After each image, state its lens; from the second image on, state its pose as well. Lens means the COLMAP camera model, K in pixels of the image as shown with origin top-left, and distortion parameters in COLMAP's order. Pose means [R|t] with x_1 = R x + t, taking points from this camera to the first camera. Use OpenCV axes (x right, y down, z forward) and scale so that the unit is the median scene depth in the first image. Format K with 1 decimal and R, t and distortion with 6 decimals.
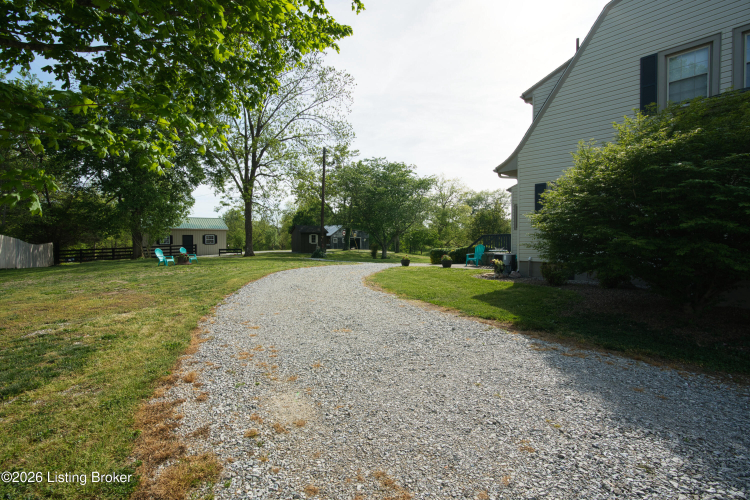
lens RADIAL K [[350.1, 0, 371.2], [0, 350.1, 252.6], [0, 0, 1]] dist [-0.060418, 0.024575]
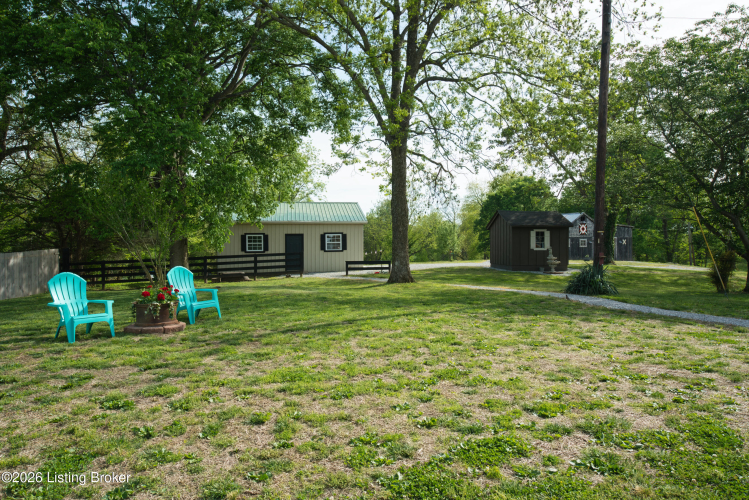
lens RADIAL K [[513.9, 0, 374.5], [0, 513.9, 250.0], [0, 0, 1]] dist [-0.002339, -0.000298]
pose [[0.914808, -0.002087, -0.403883, -0.109884], [-0.006901, 0.999760, -0.020798, -0.011975], [0.403829, 0.021813, 0.914574, 0.356993]]
